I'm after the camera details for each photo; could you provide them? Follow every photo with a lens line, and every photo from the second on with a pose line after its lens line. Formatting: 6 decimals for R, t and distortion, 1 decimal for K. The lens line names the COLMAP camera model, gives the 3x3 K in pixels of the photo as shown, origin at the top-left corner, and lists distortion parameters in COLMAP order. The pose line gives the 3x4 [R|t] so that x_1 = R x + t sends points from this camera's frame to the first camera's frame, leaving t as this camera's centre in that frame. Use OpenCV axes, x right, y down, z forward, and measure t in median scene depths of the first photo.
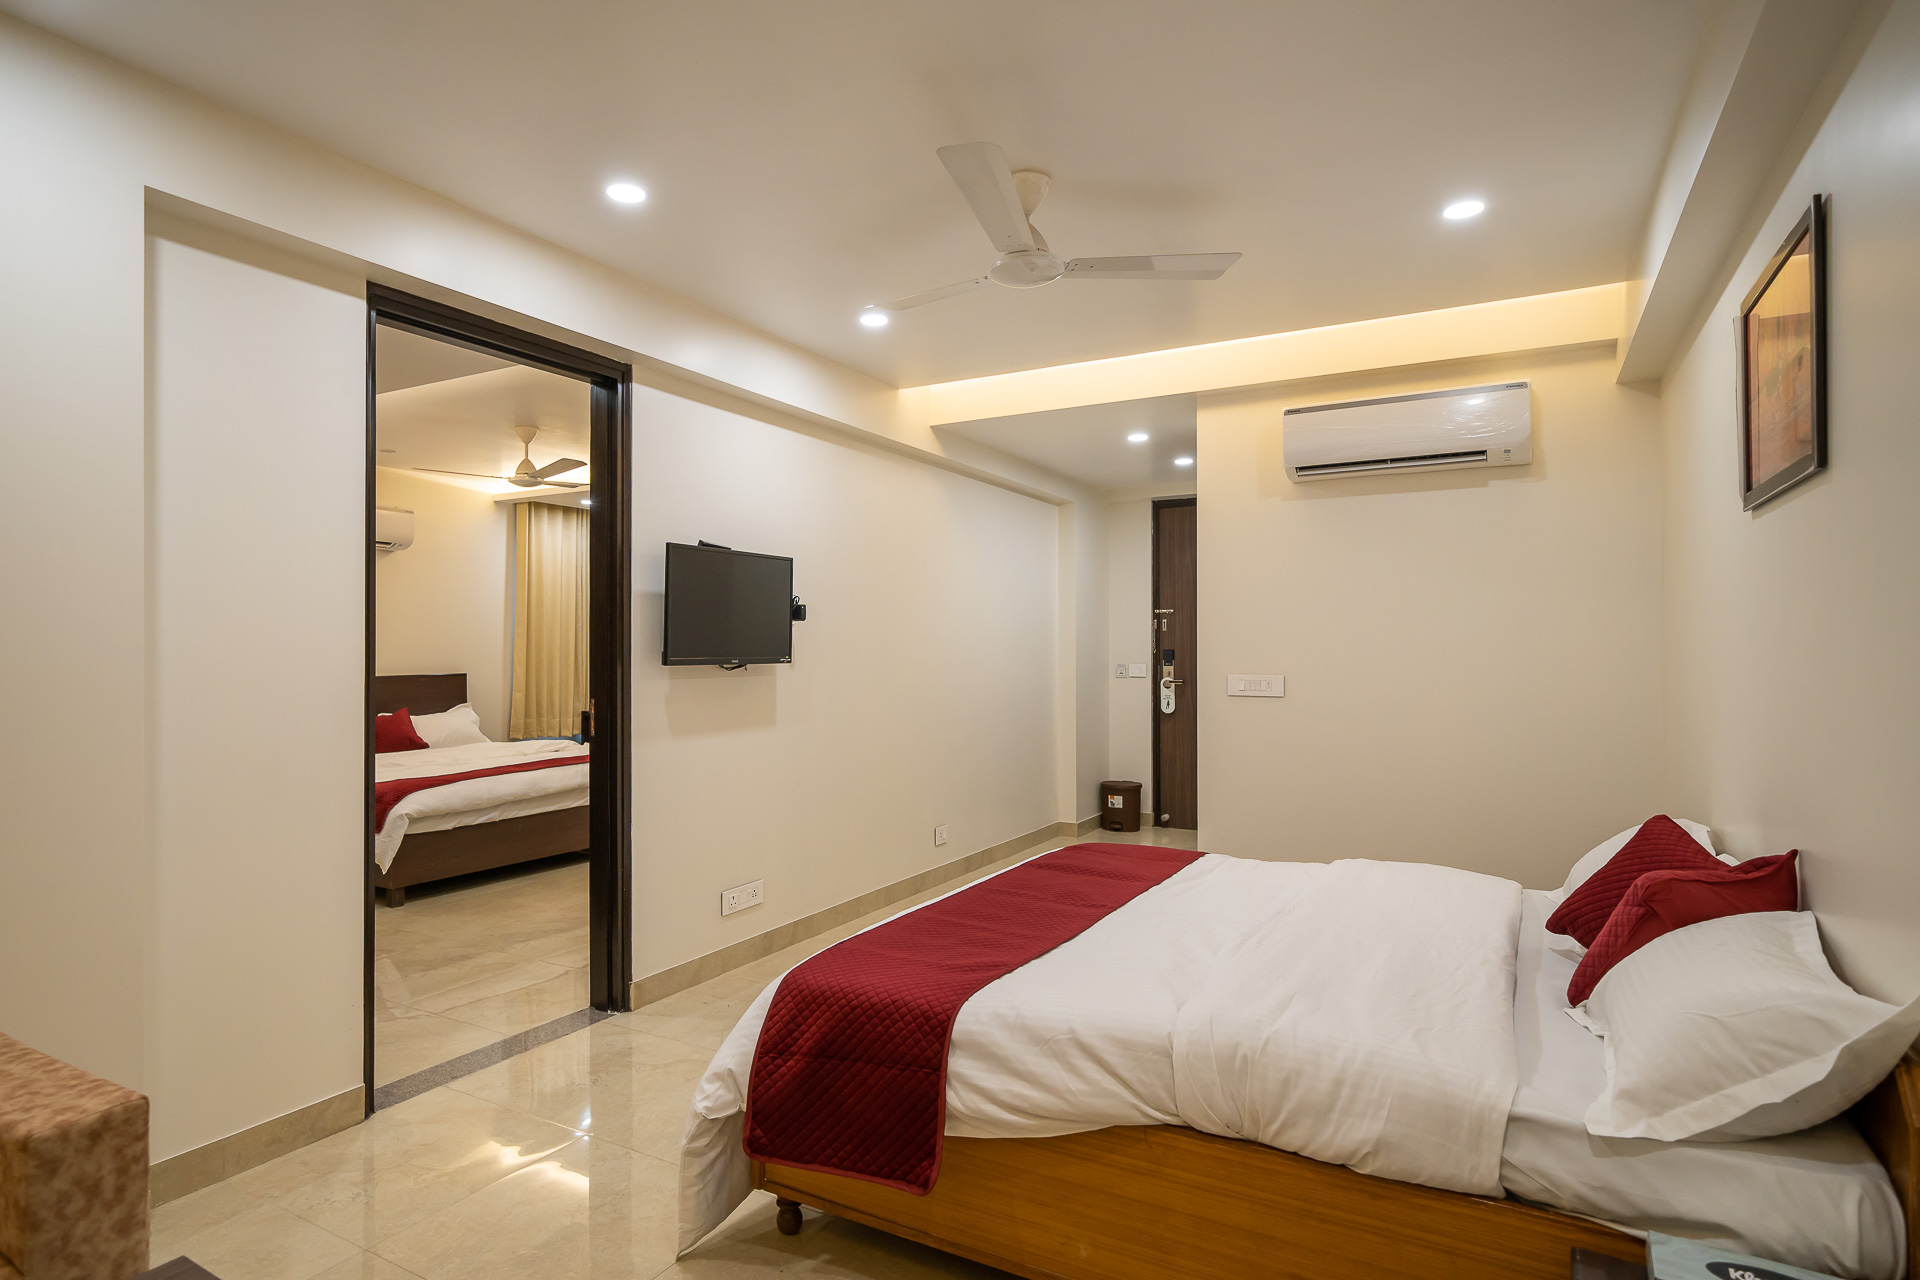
lens RADIAL K [[1031.6, 0, 922.3], [0, 1031.6, 639.7], [0, 0, 1]] dist [0.000094, 0.000191]
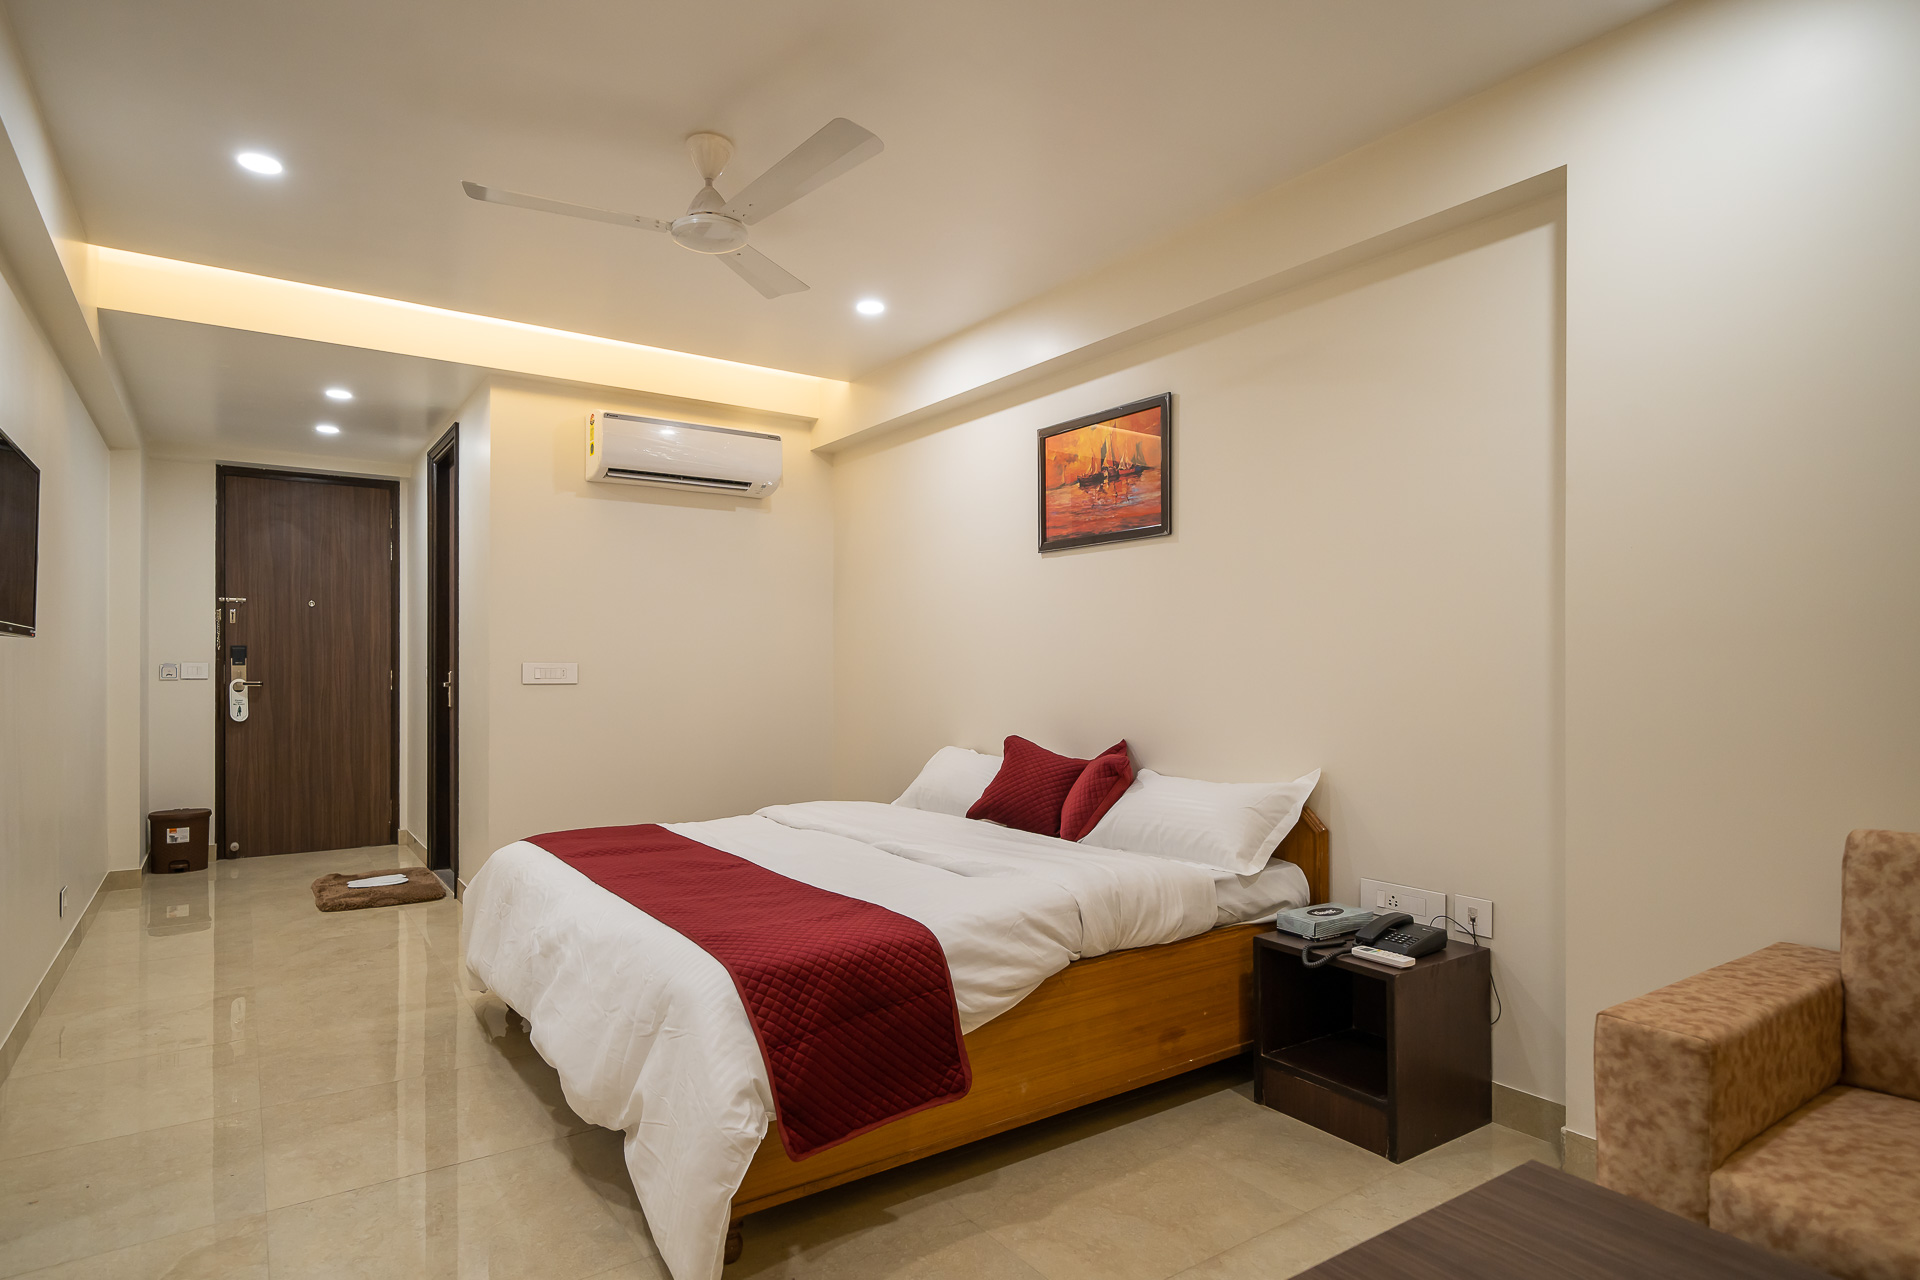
lens RADIAL K [[1031.6, 0, 881.6], [0, 1031.6, 656.9], [0, 0, 1]] dist [0.000094, 0.000191]
pose [[0.442629, 0.012132, 0.896623, -0.502521], [-0.009058, 0.999918, -0.009058, 0.038759], [-0.896659, -0.004112, 0.442702, 0.288206]]
